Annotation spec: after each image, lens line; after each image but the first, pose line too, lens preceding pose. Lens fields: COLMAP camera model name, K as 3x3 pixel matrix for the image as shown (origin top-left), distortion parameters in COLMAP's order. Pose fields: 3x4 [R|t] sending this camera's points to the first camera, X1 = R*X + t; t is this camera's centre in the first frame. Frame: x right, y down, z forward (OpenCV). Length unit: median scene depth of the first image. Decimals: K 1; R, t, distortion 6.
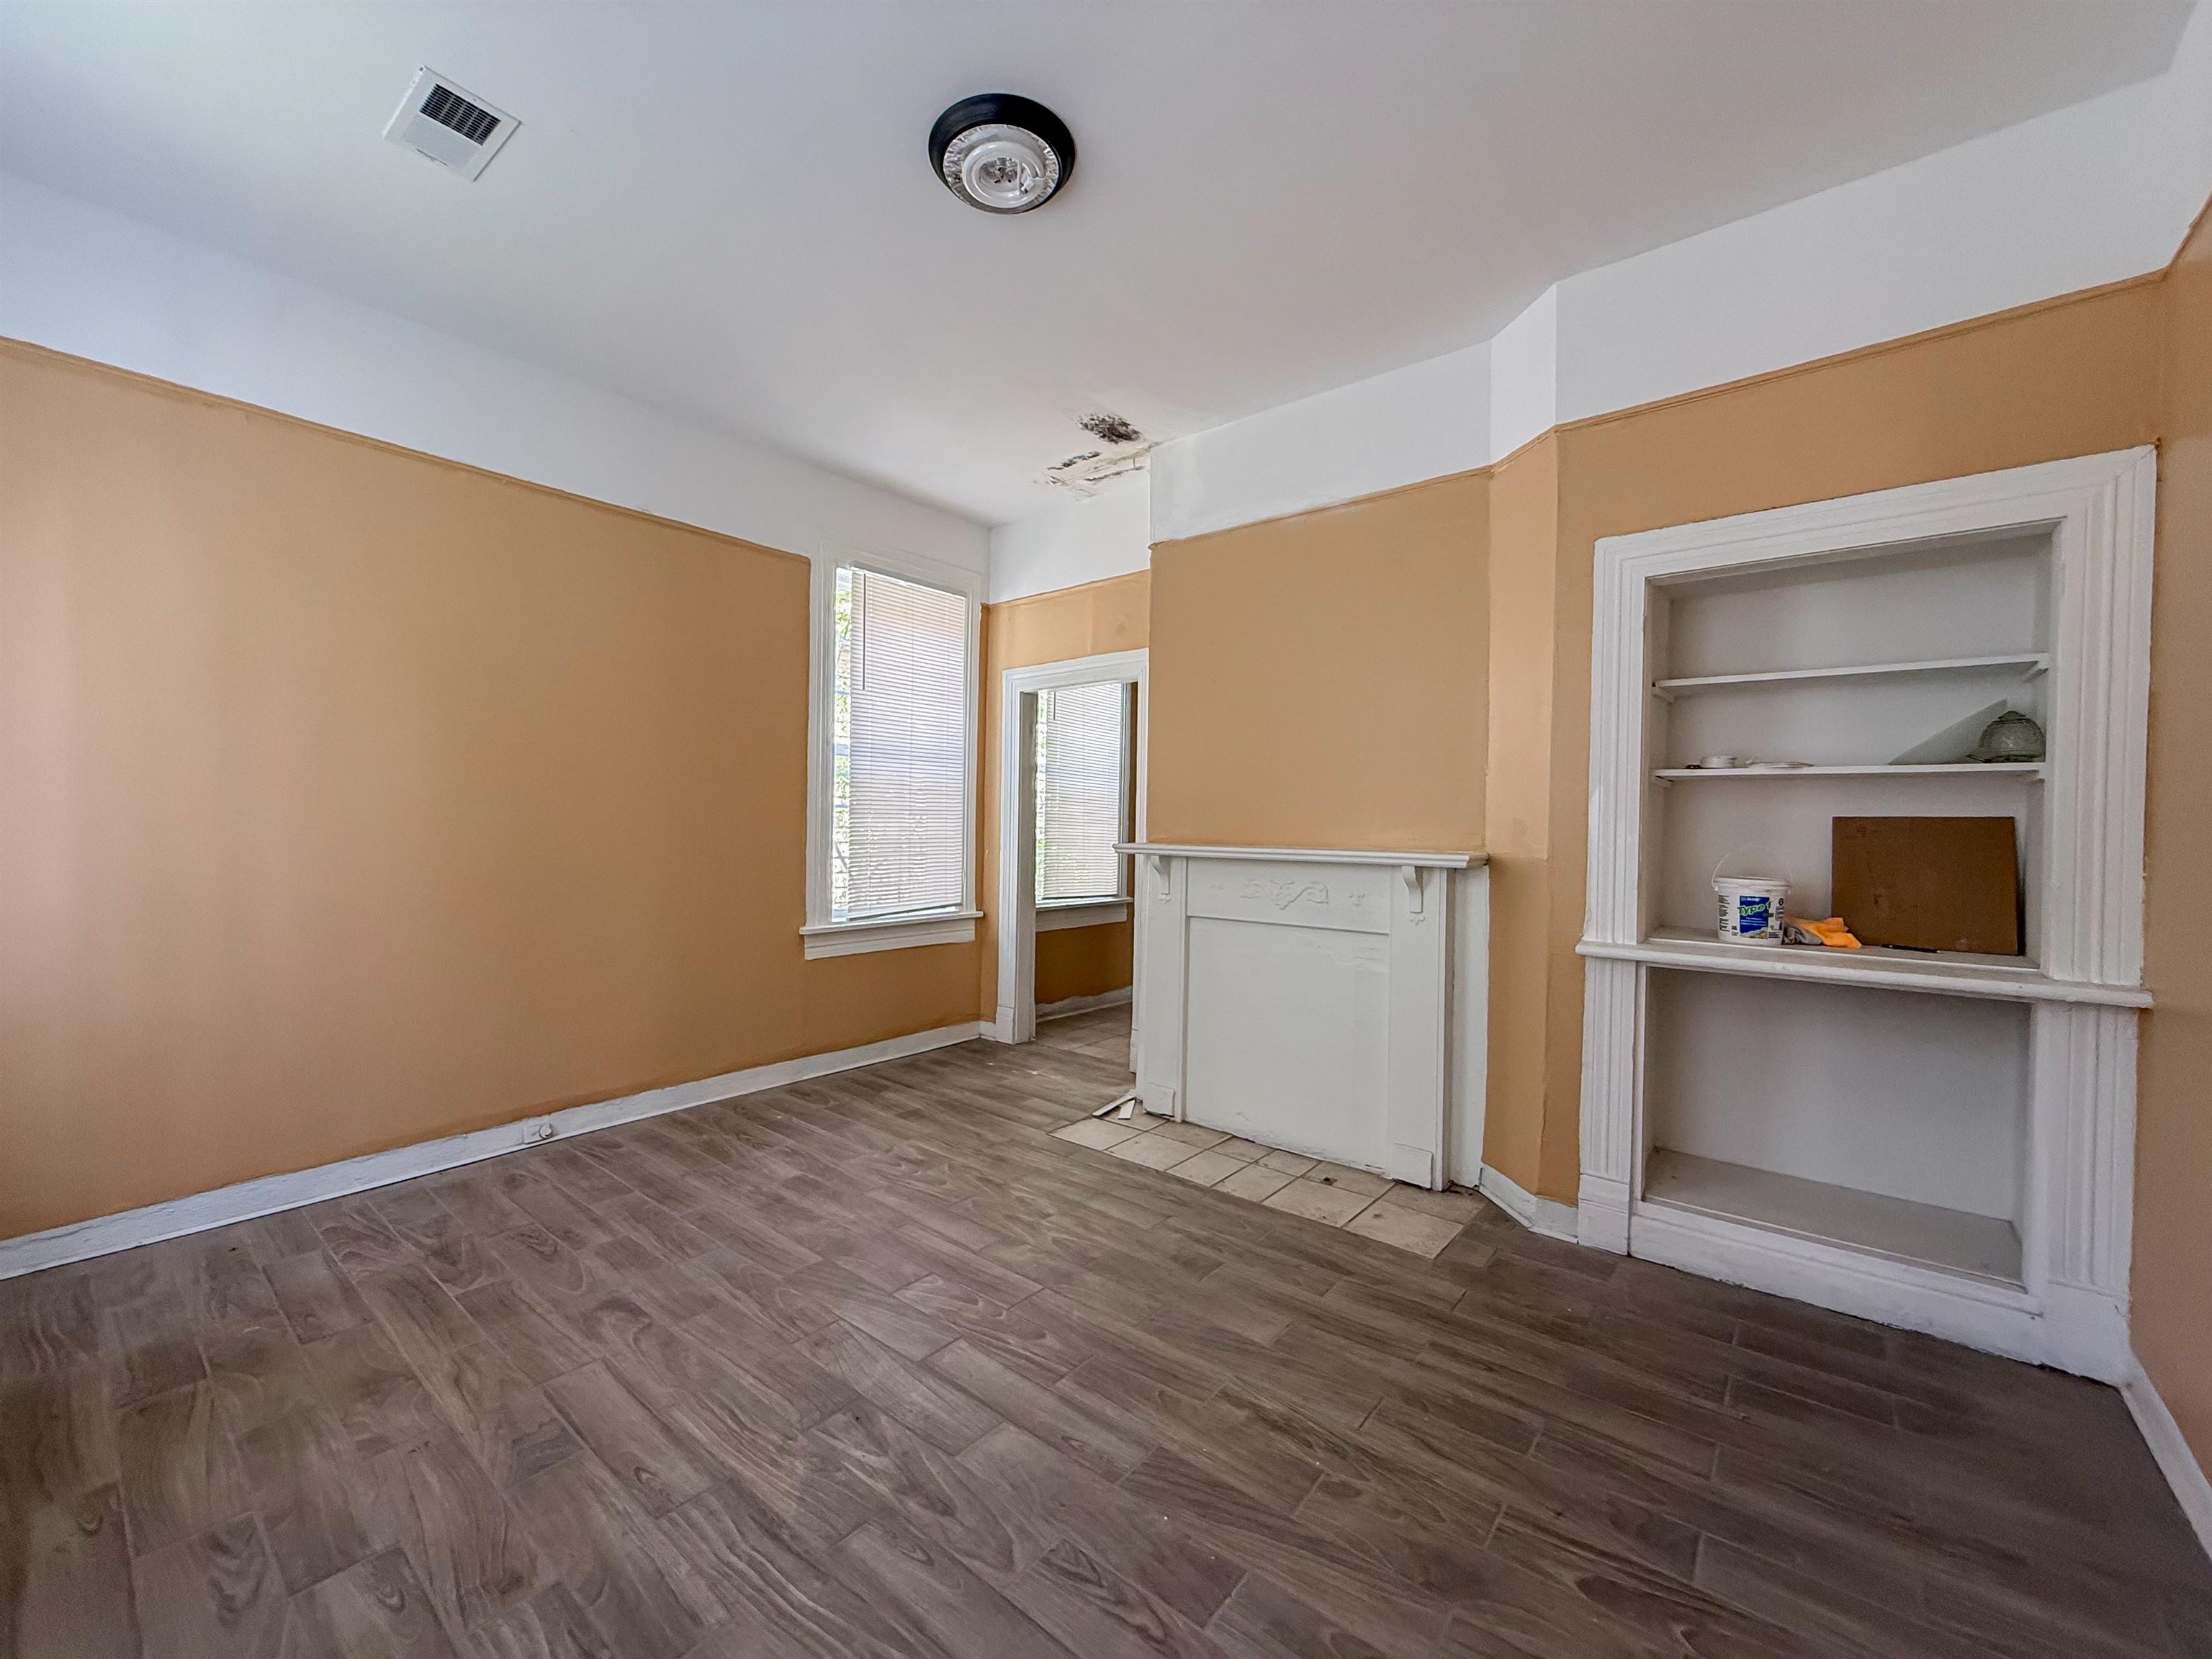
lens RADIAL K [[879.2, 0, 1093.7], [0, 879.2, 833.9], [0, 0, 1]] dist [-0.000458, -0.000412]
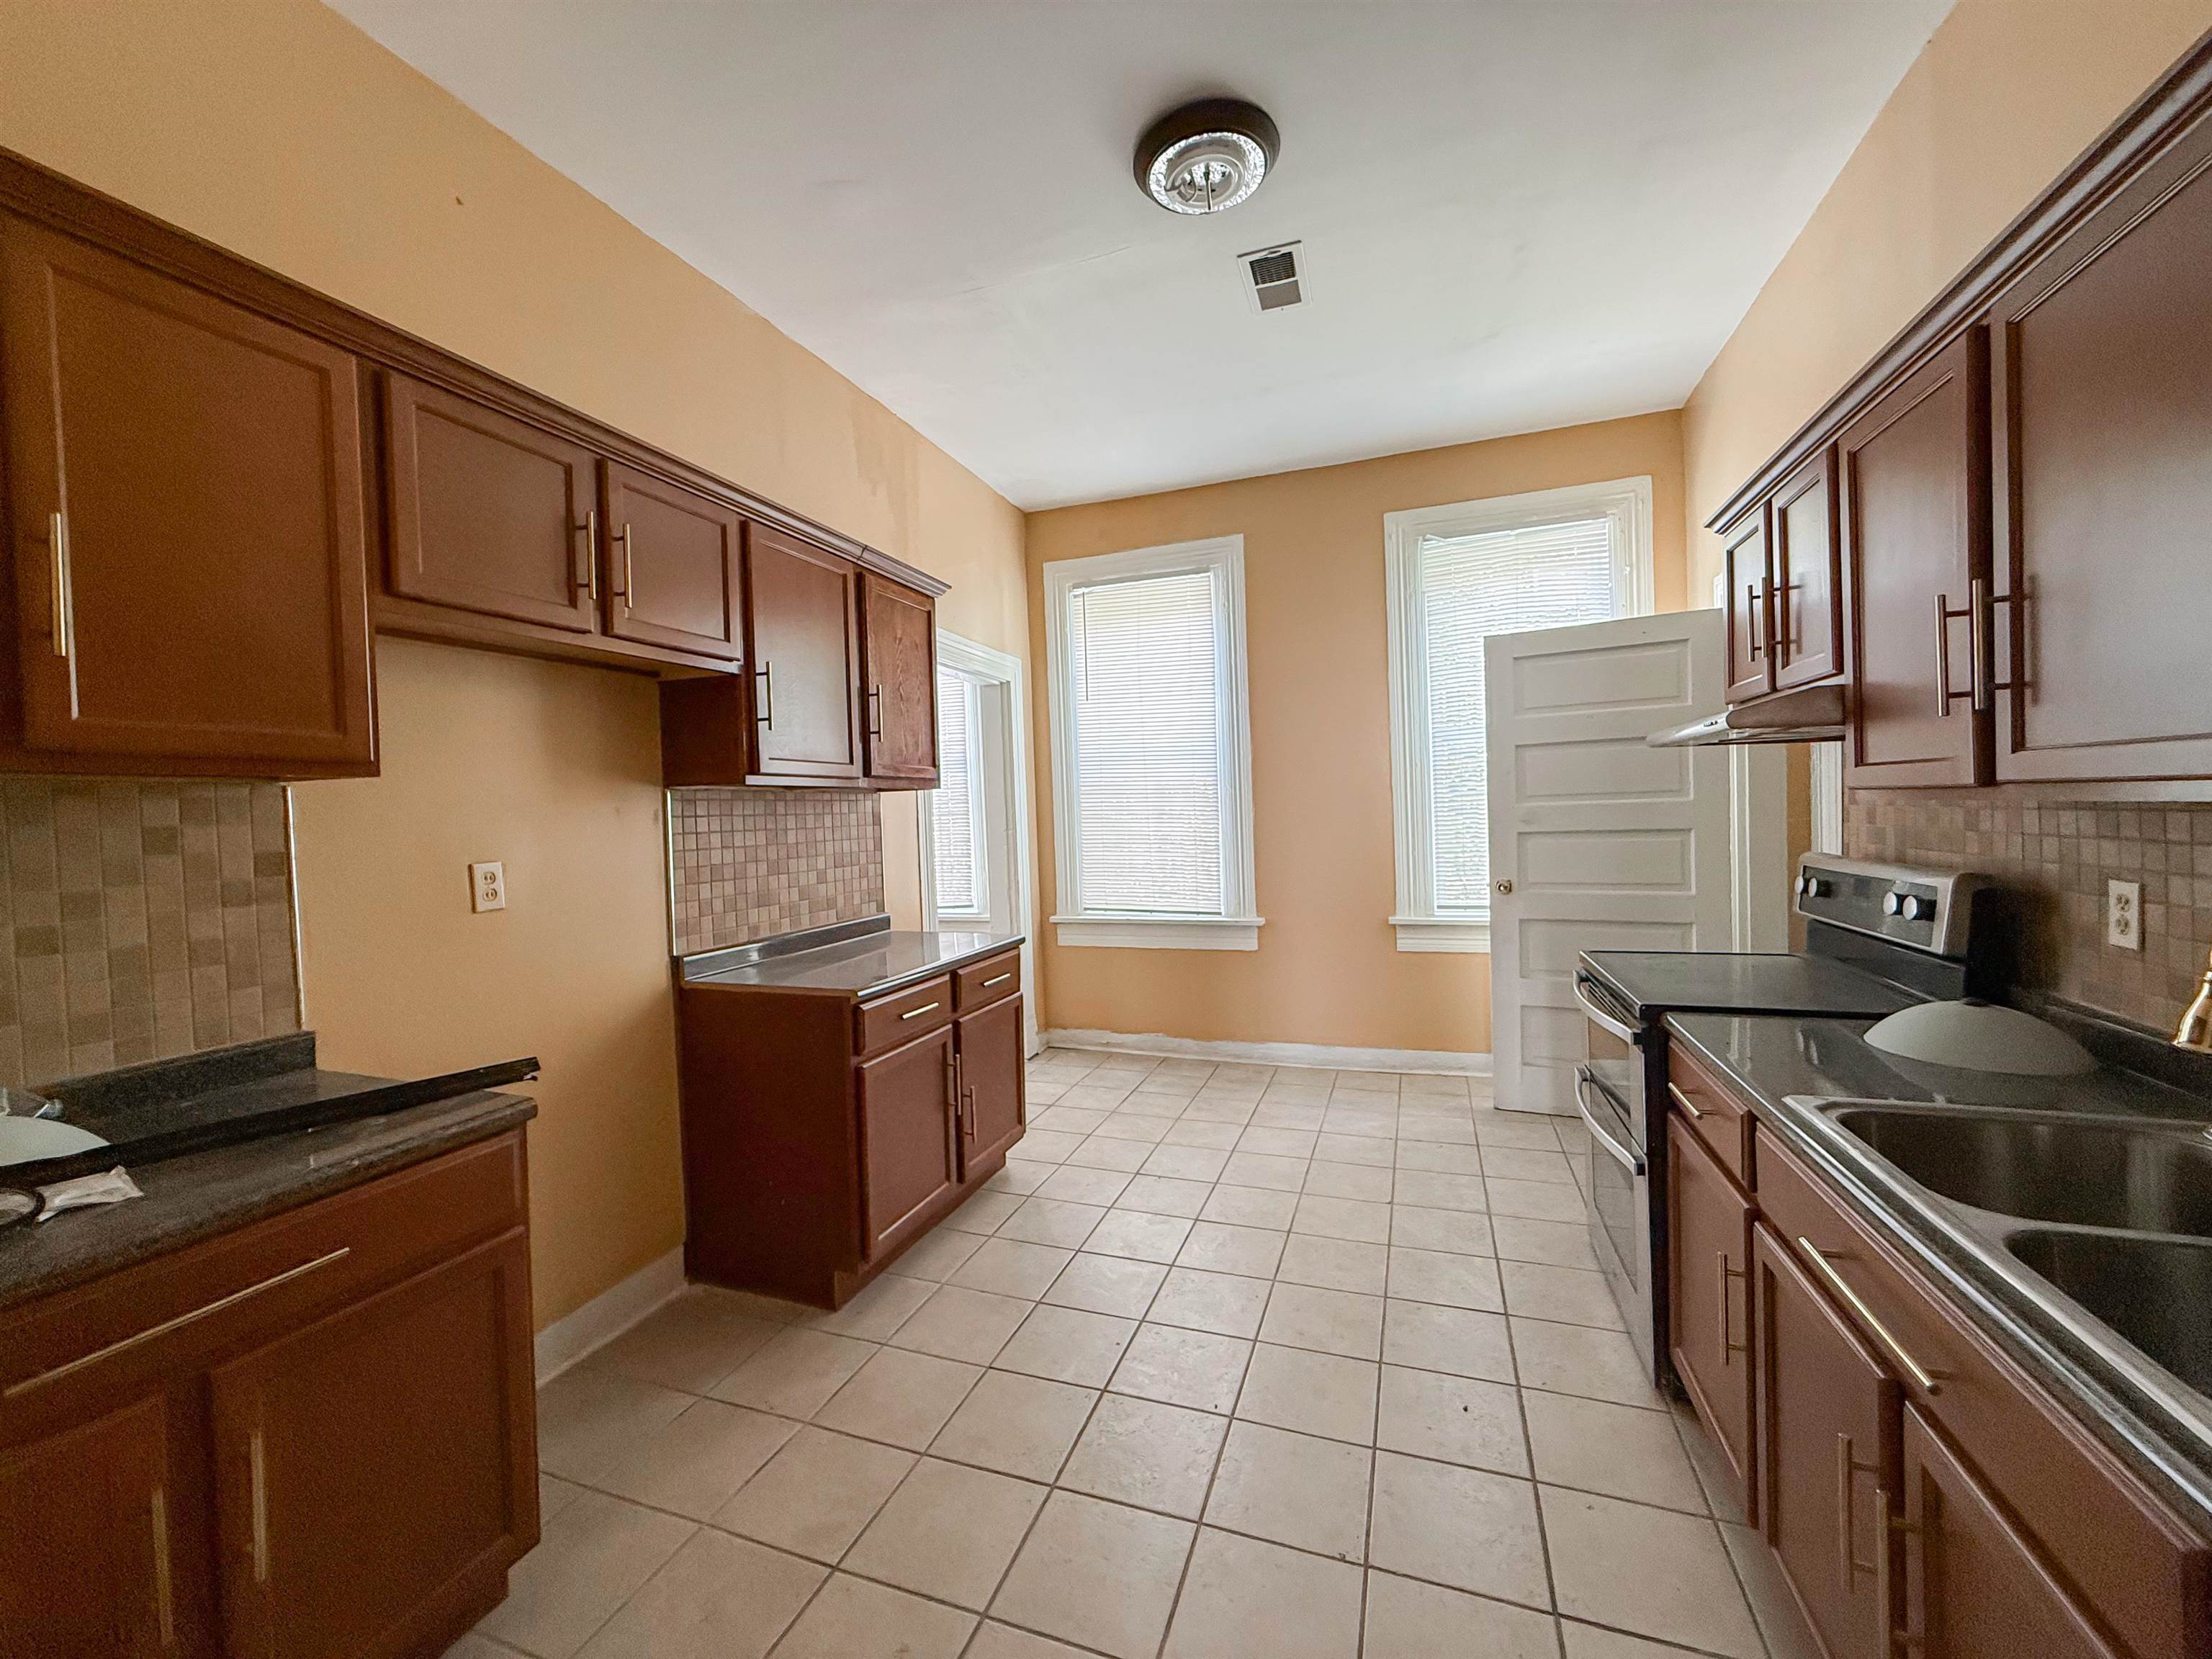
lens RADIAL K [[879.2, 0, 1093.7], [0, 879.2, 833.9], [0, 0, 1]] dist [-0.000458, -0.000412]
pose [[0.323810, 0.004521, -0.946111, 1.849562], [0.046903, 0.998682, 0.020825, -0.047410], [0.944959, -0.051119, 0.323172, 1.775652]]
